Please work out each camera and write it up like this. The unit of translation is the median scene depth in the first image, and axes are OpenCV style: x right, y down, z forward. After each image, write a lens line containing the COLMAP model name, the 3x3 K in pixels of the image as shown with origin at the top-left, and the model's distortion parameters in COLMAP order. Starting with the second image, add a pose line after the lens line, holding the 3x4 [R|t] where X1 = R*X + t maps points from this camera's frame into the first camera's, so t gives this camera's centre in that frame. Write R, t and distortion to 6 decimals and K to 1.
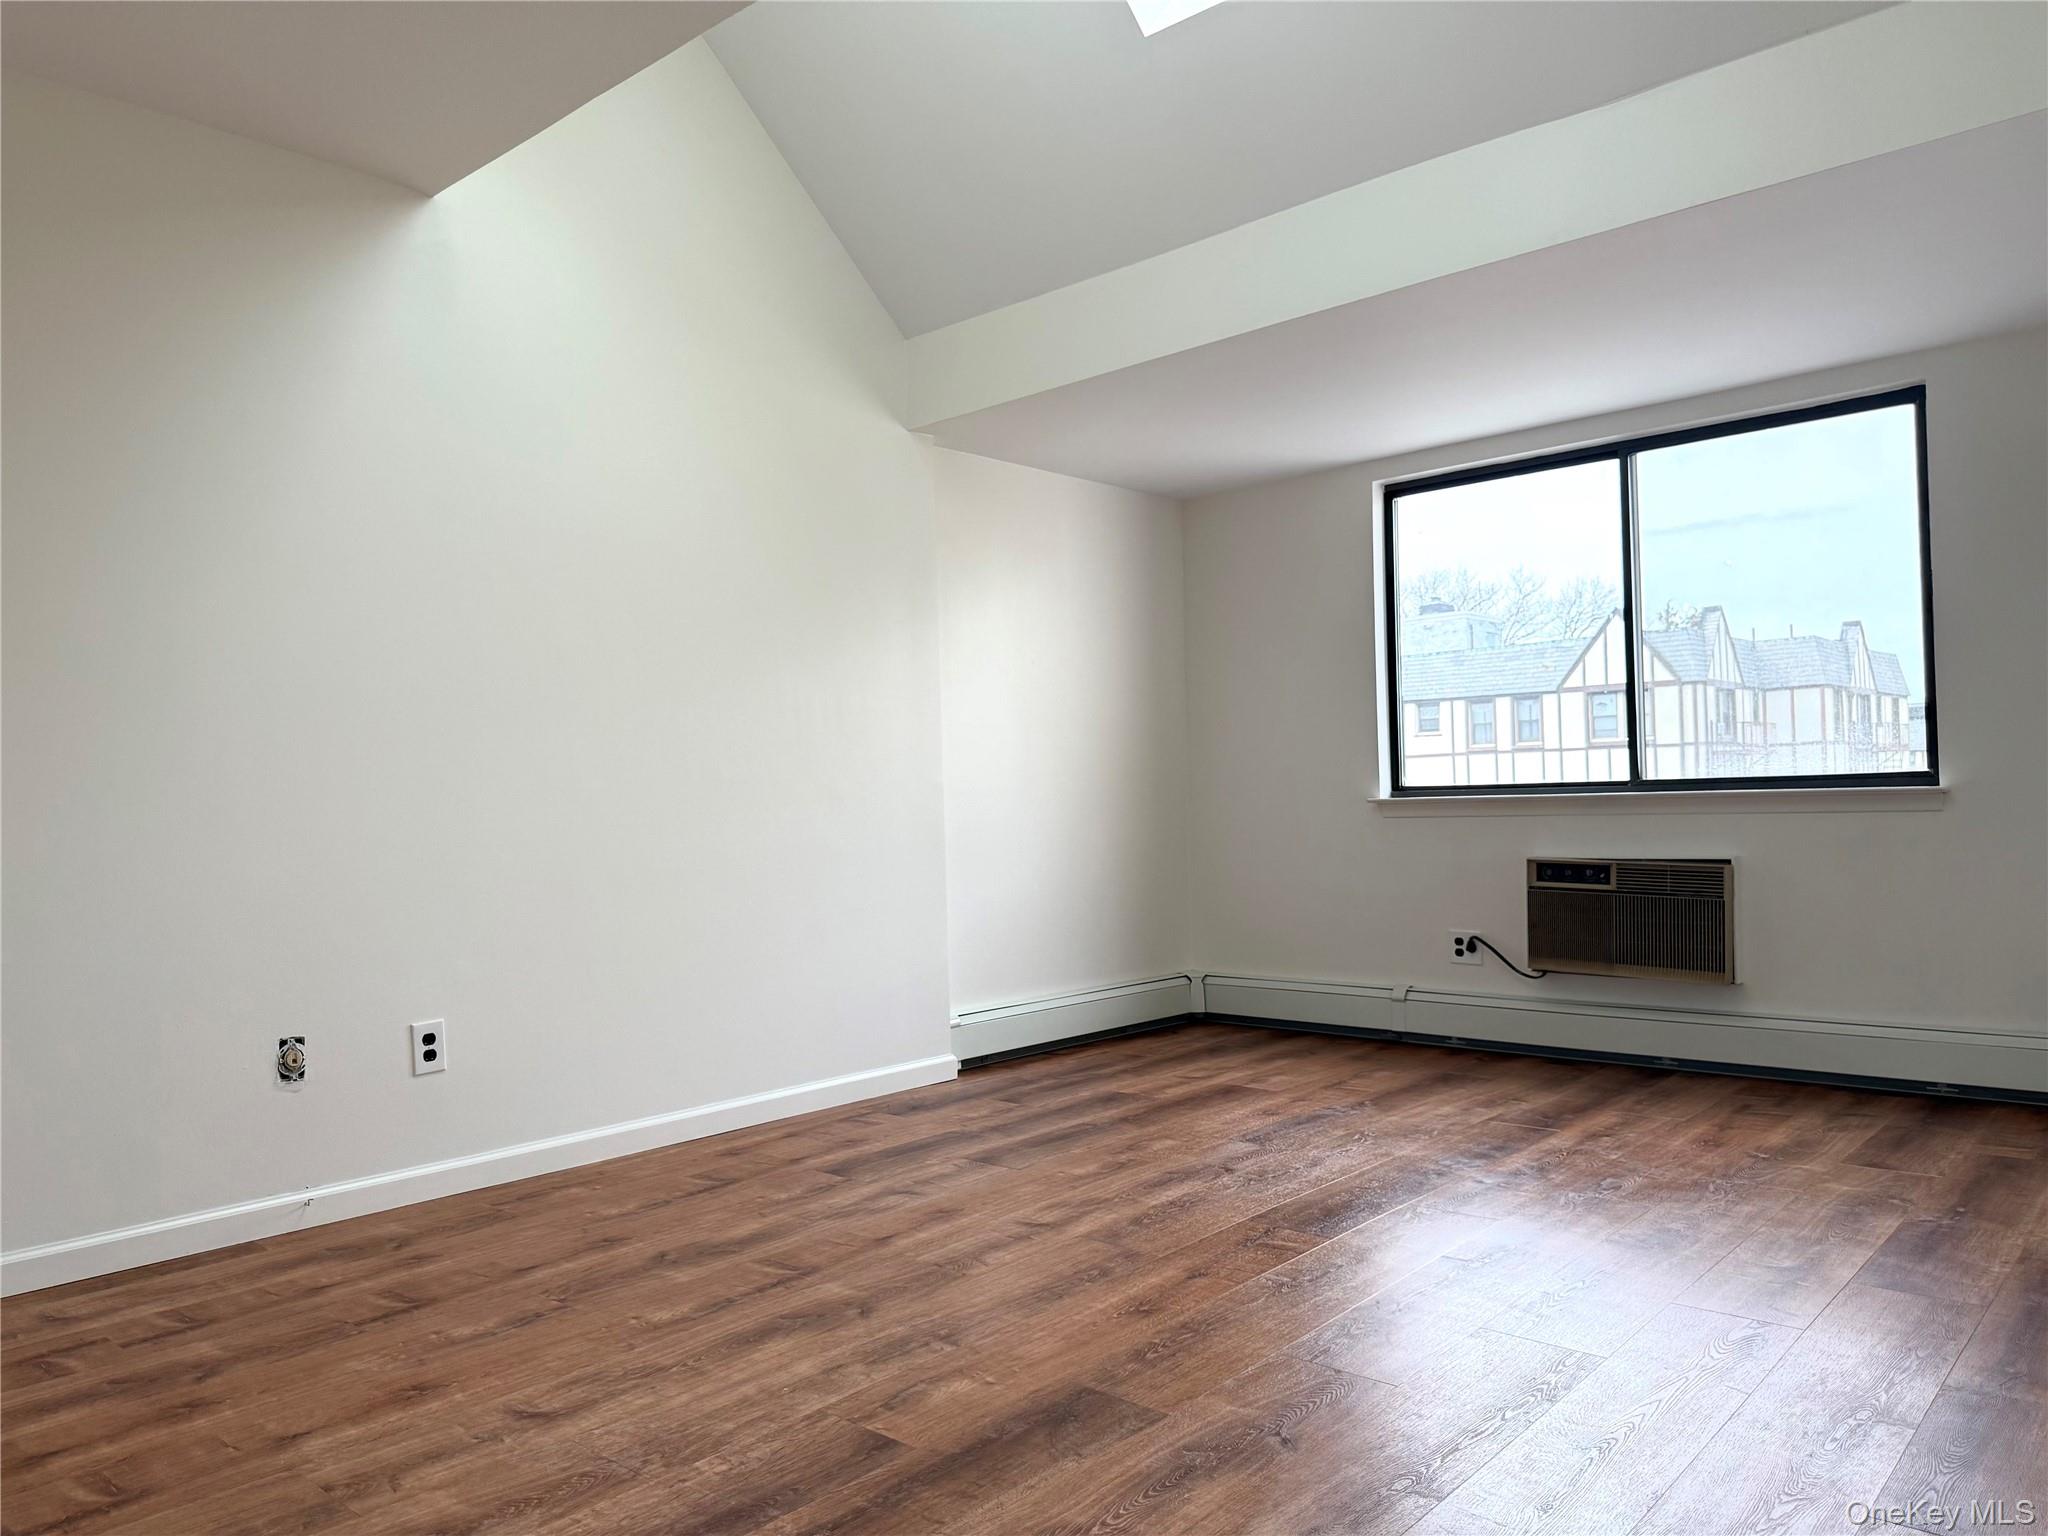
lens RADIAL K [[1441.7, 0, 985.9], [0, 1441.7, 770.7], [0, 0, 1]] dist [0.088702, -0.132490]
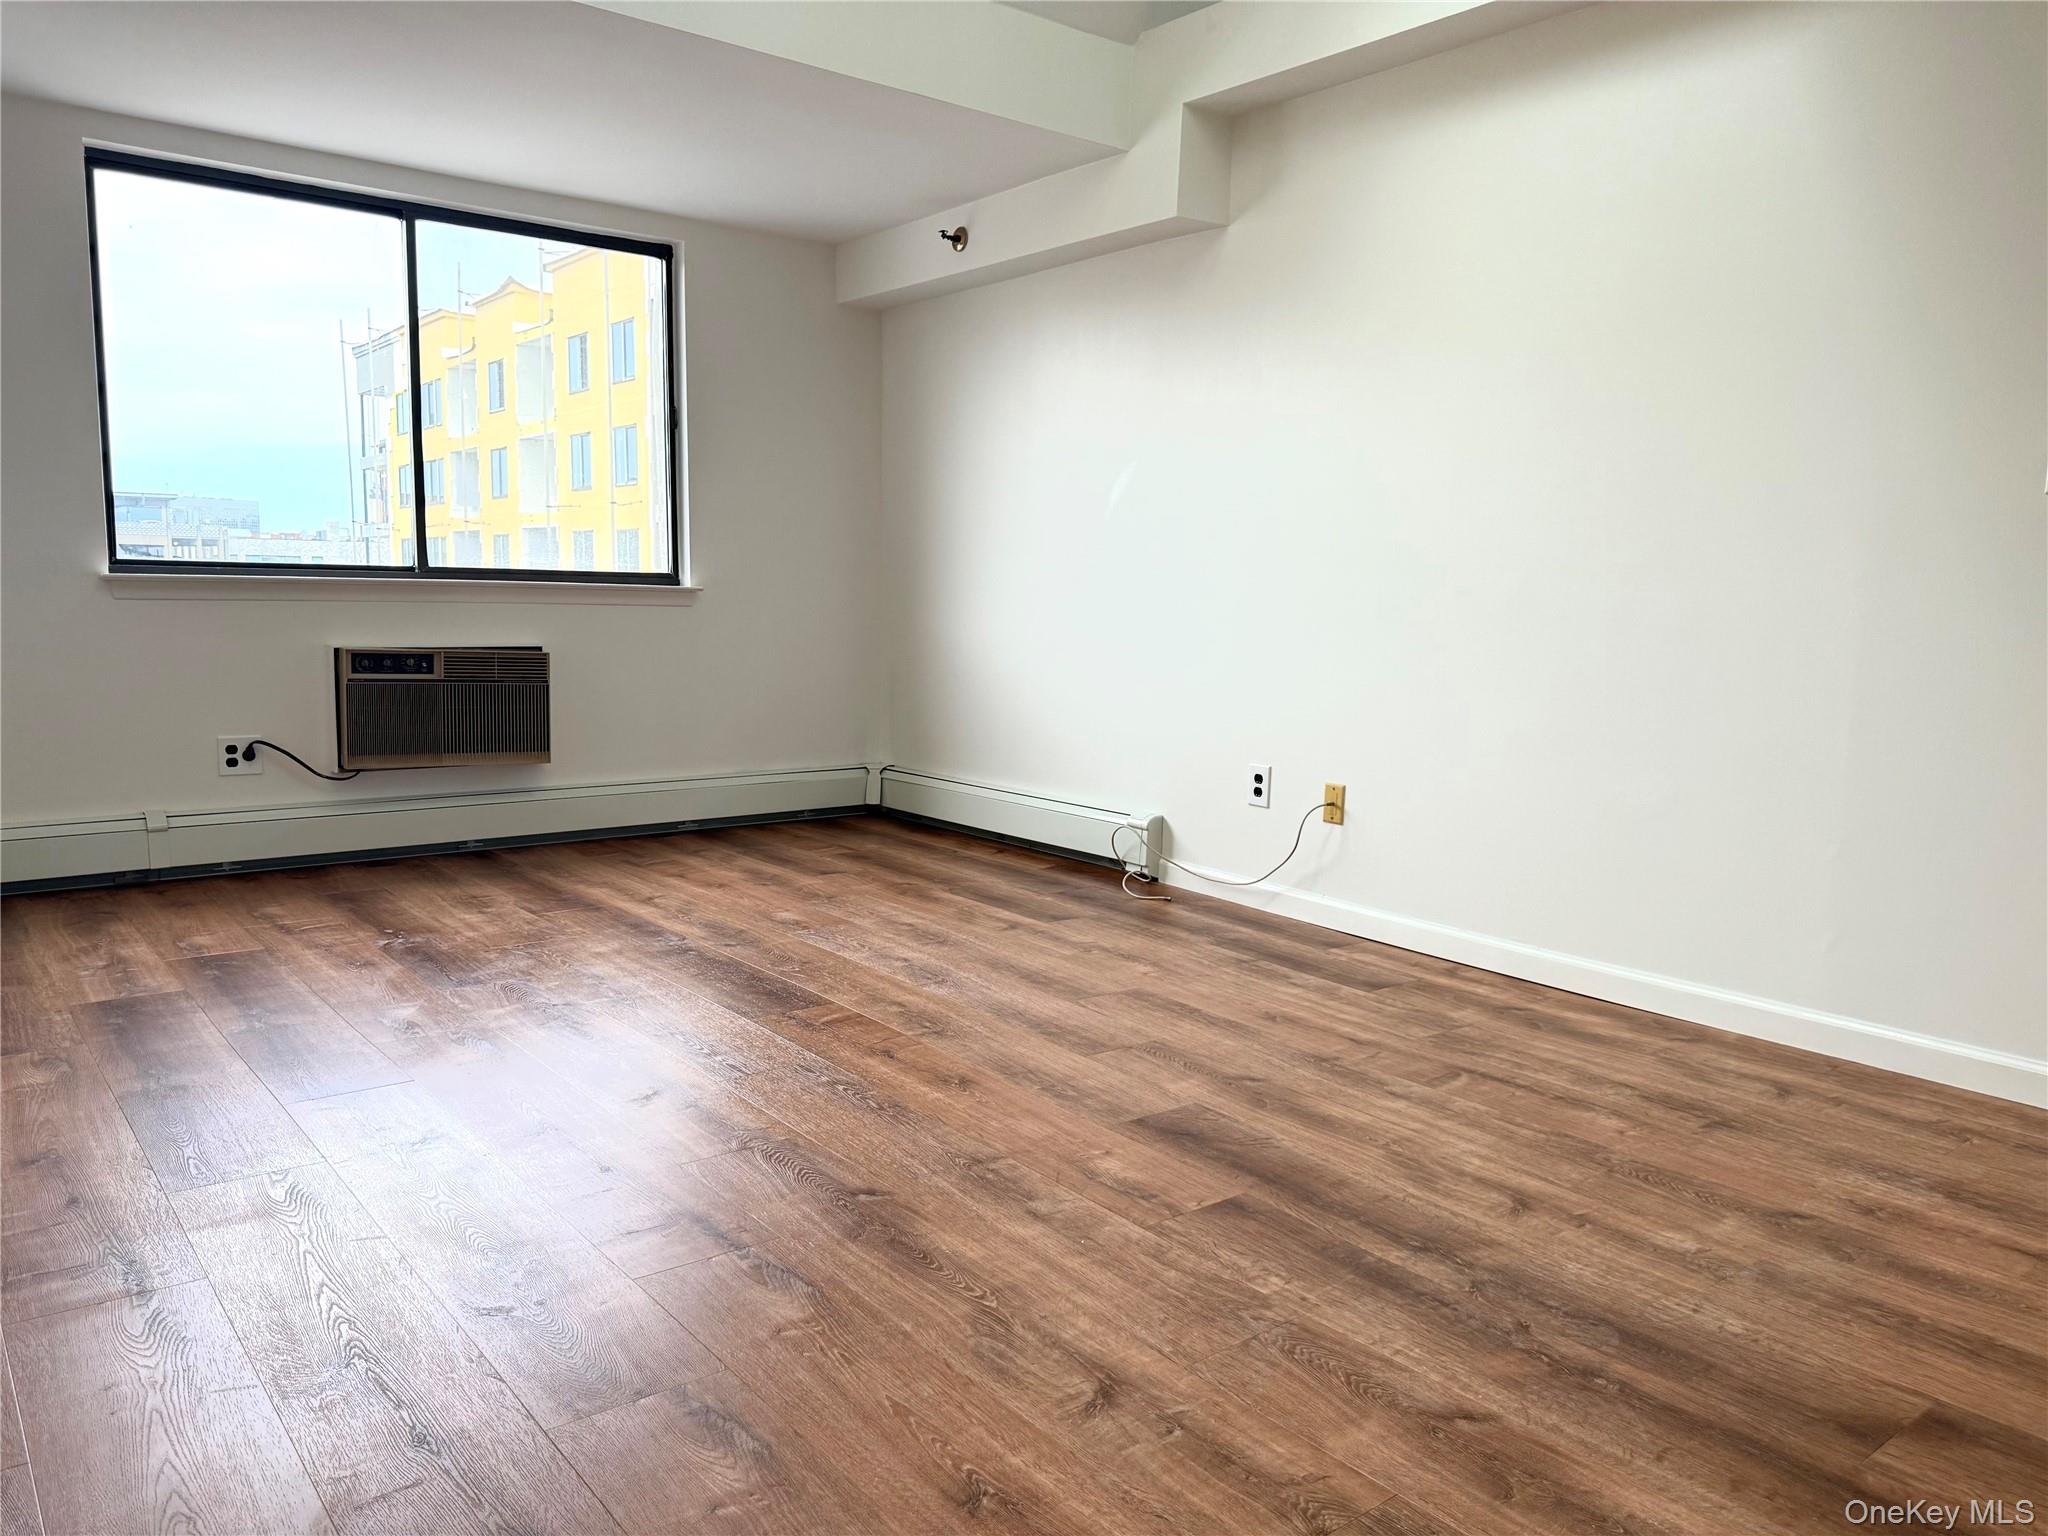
lens RADIAL K [[1451.8, 0, 1026.3], [0, 1451.8, 805.3], [0, 0, 1]] dist [0.049582, -0.106054]
pose [[0.145352, -0.111968, 0.983024, -0.483059], [-0.043076, 0.991917, 0.119350, 0.031270], [-0.988442, -0.059692, 0.139354, 0.462949]]
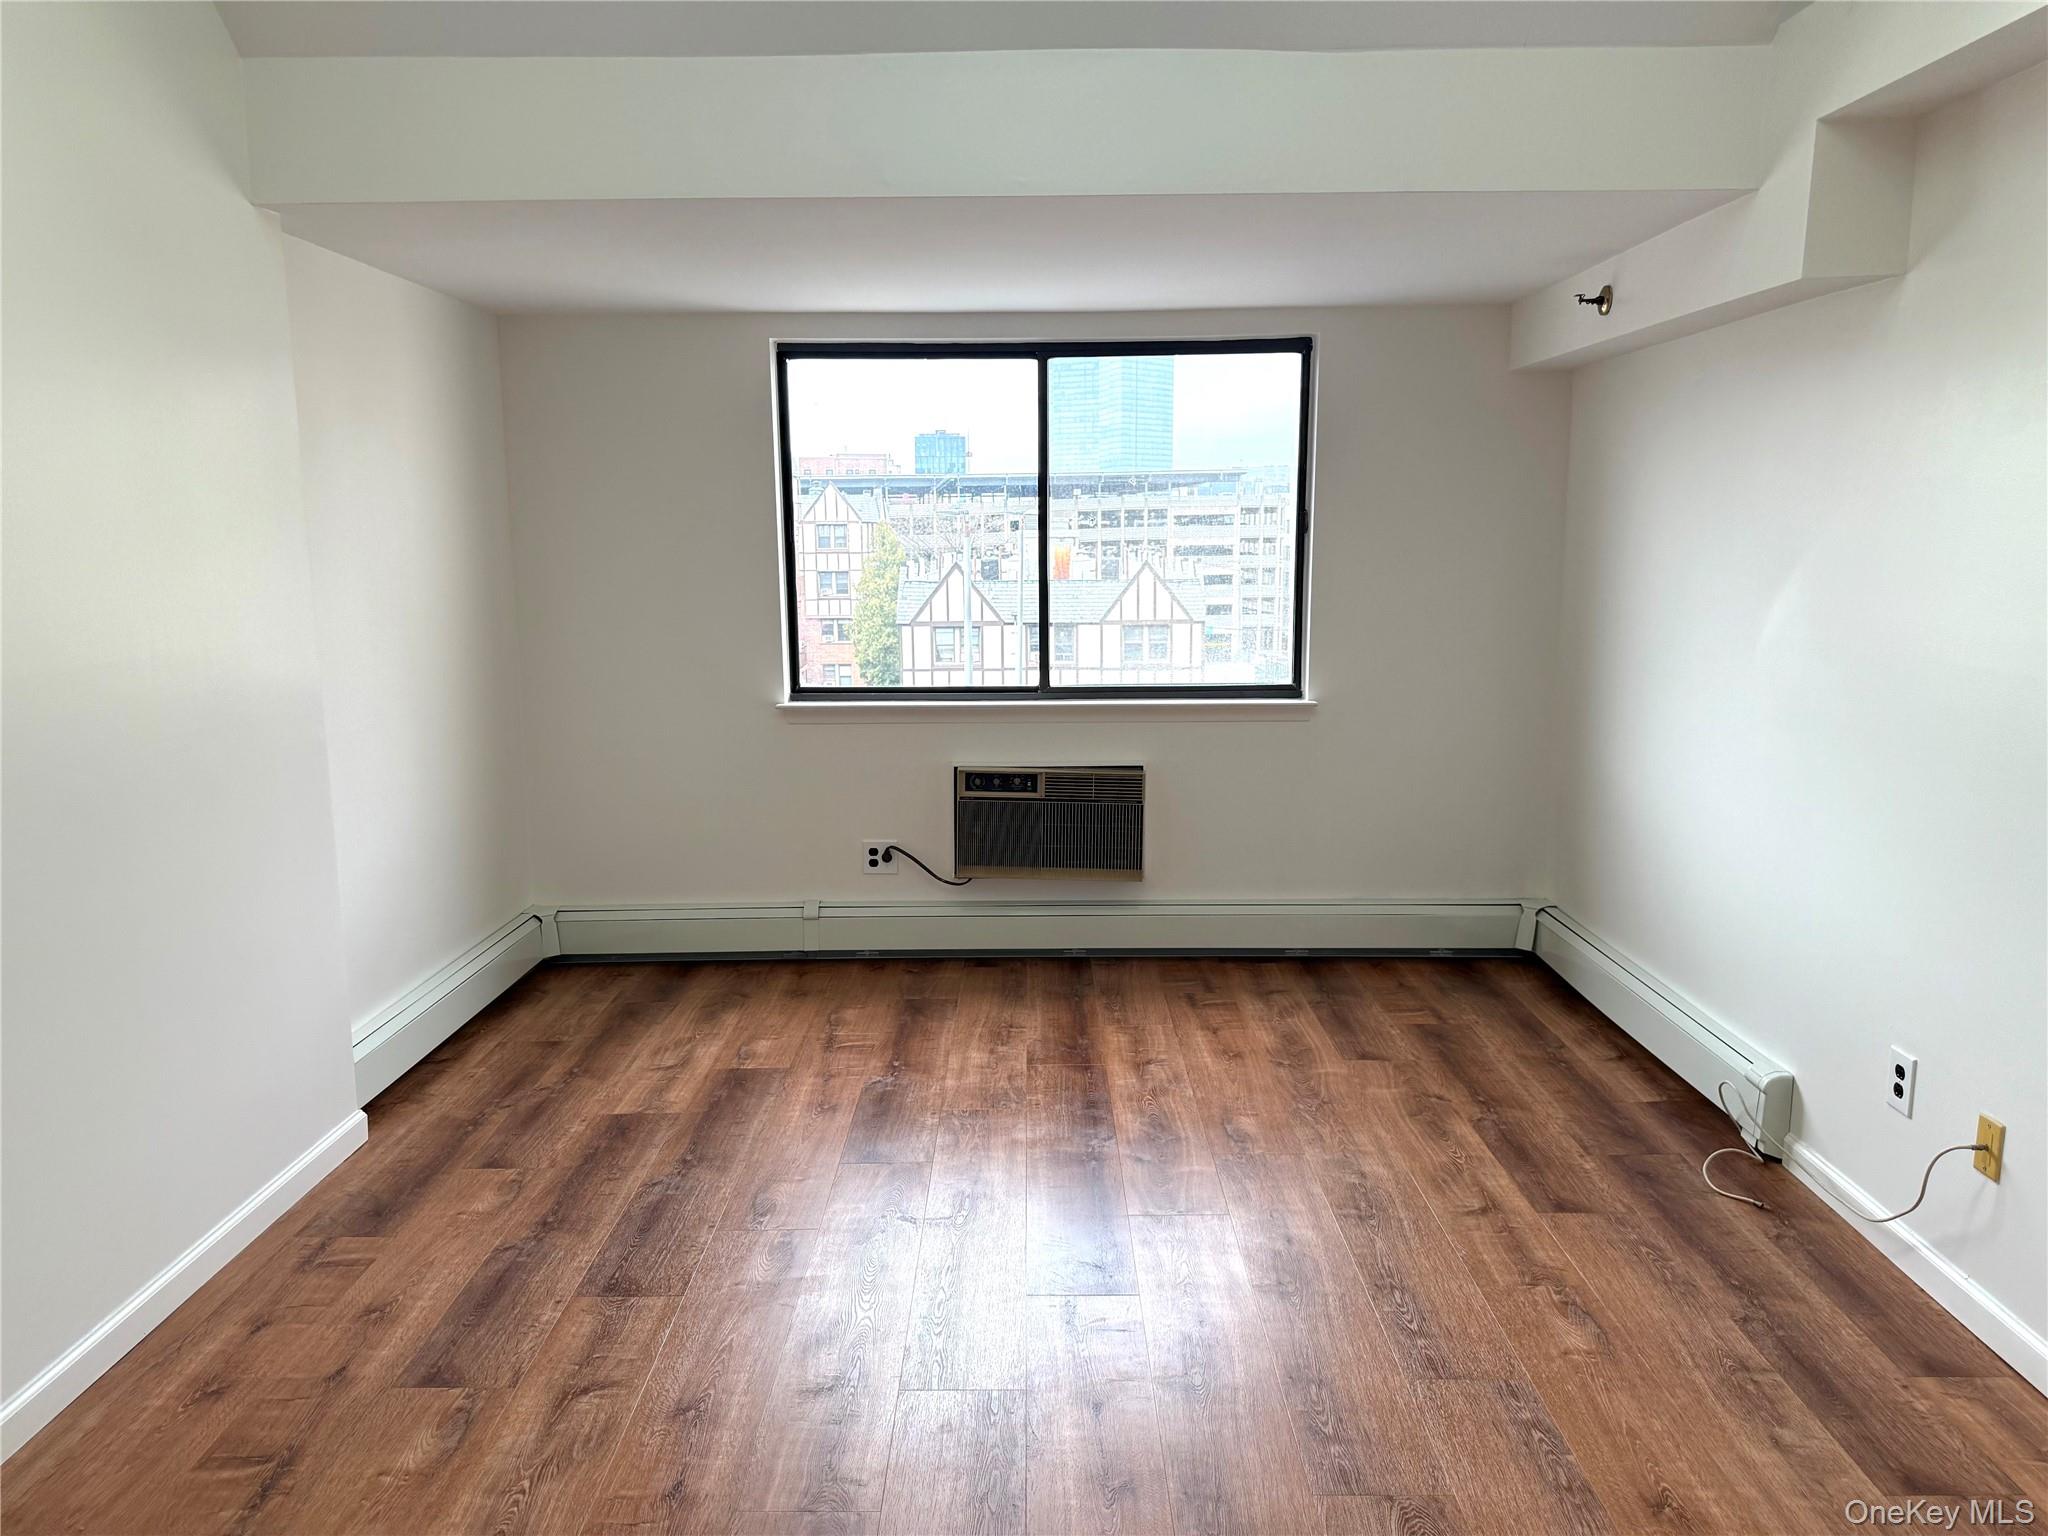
lens RADIAL K [[1450.1, 0, 1020.2], [0, 1450.1, 773.8], [0, 0, 1]] dist [0.082509, -0.099377]
pose [[0.739443, -0.091885, 0.666919, -0.261838], [-0.023180, 0.986580, 0.161626, -0.099864], [-0.672820, -0.134972, 0.727390, 0.262682]]
